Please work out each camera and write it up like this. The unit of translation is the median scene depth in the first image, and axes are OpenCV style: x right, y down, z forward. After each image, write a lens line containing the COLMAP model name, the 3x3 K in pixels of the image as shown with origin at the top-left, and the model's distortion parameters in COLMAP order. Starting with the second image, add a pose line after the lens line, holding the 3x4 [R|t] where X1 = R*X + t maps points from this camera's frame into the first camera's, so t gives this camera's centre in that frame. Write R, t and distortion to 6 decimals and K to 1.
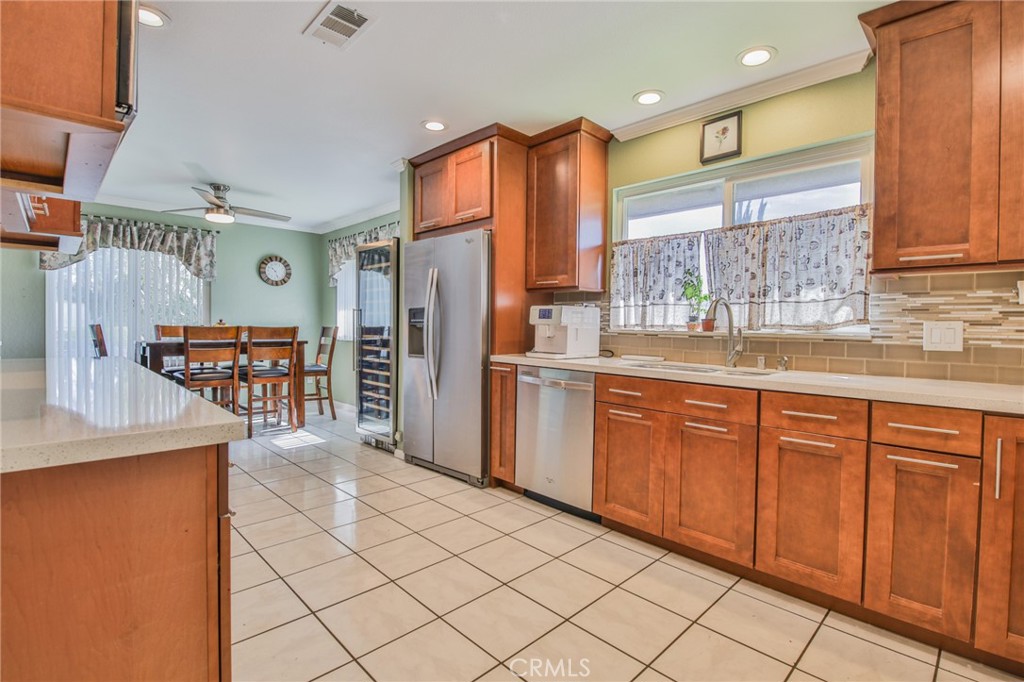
lens RADIAL K [[479.9, 0, 513.5], [0, 479.9, 336.2], [0, 0, 1]] dist [-0.001941, -0.009500]
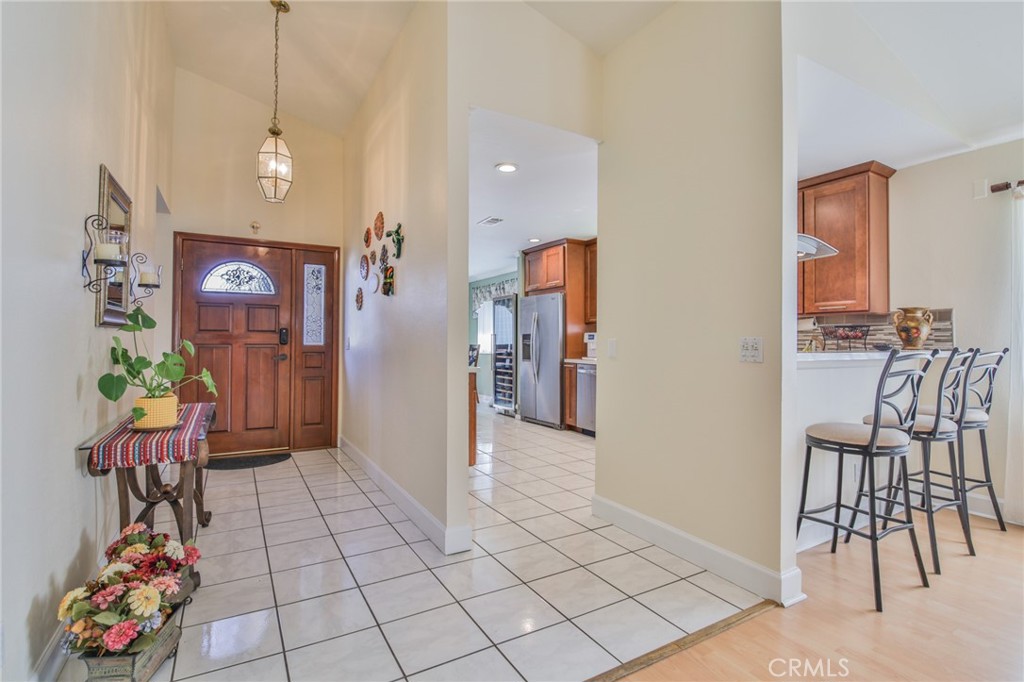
lens RADIAL K [[479.9, 0, 512.2], [0, 479.9, 335.8], [0, 0, 1]] dist [-0.001941, -0.009500]
pose [[0.969565, -0.013335, -0.244470, 0.186892], [0.004688, 0.999344, -0.035917, 0.013172], [0.244789, 0.033677, 0.968991, -0.764309]]
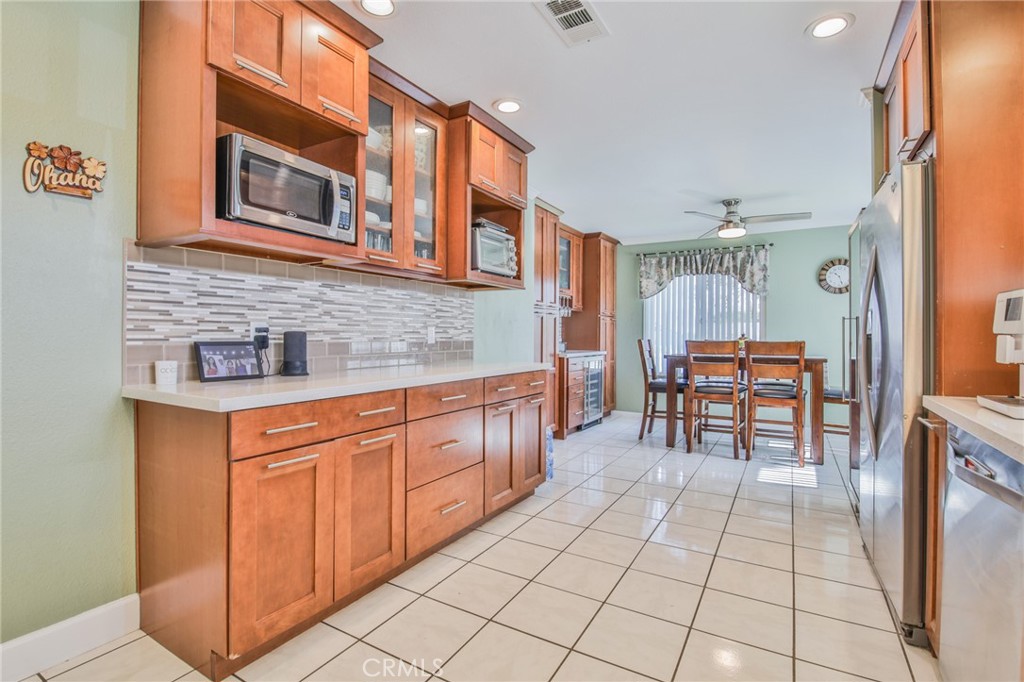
lens RADIAL K [[479.9, 0, 512.7], [0, 479.9, 336.0], [0, 0, 1]] dist [-0.001941, -0.009500]
pose [[0.265124, -0.011449, -0.964146, 0.287475], [-0.021118, 0.999621, -0.017677, -0.004963], [0.963983, 0.025047, 0.264782, 0.375089]]
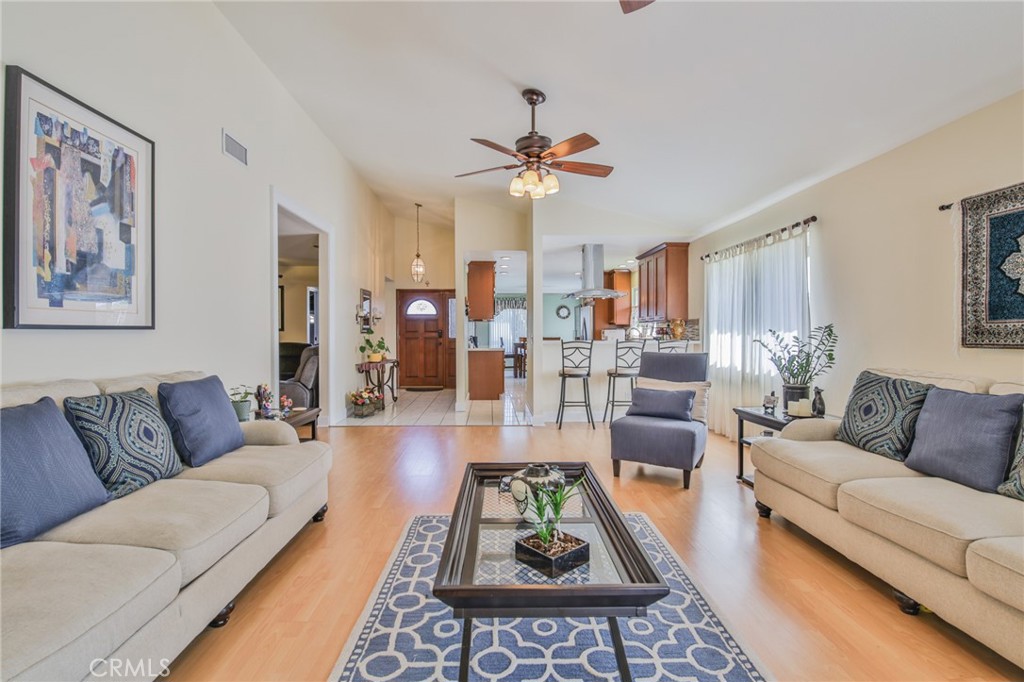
lens RADIAL K [[479.9, 0, 510.4], [0, 479.9, 335.8], [0, 0, 1]] dist [-0.001941, -0.009500]
pose [[0.742578, -0.009533, -0.669692, 1.405358], [-0.003933, 0.999819, -0.018593, 0.025991], [0.669748, 0.016440, 0.742406, -1.424699]]
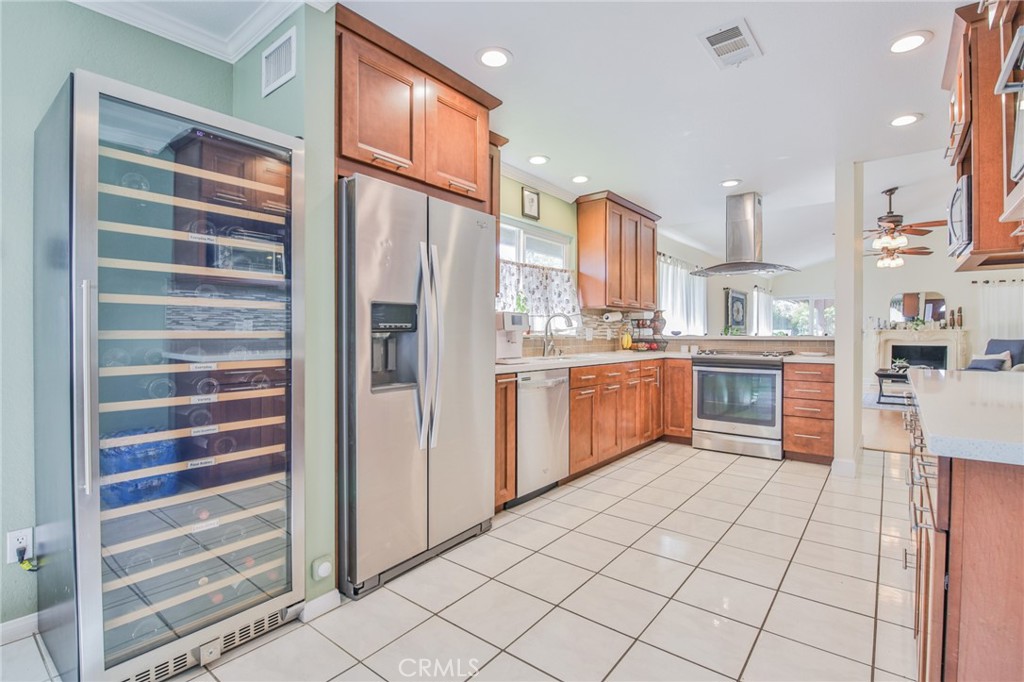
lens RADIAL K [[479.9, 0, 511.9], [0, 479.9, 335.0], [0, 0, 1]] dist [-0.001941, -0.009500]
pose [[-0.122603, -0.018806, 0.992278, -0.776529], [0.018688, 0.999599, 0.021254, -0.029728], [-0.992280, 0.021150, -0.122203, 0.926372]]
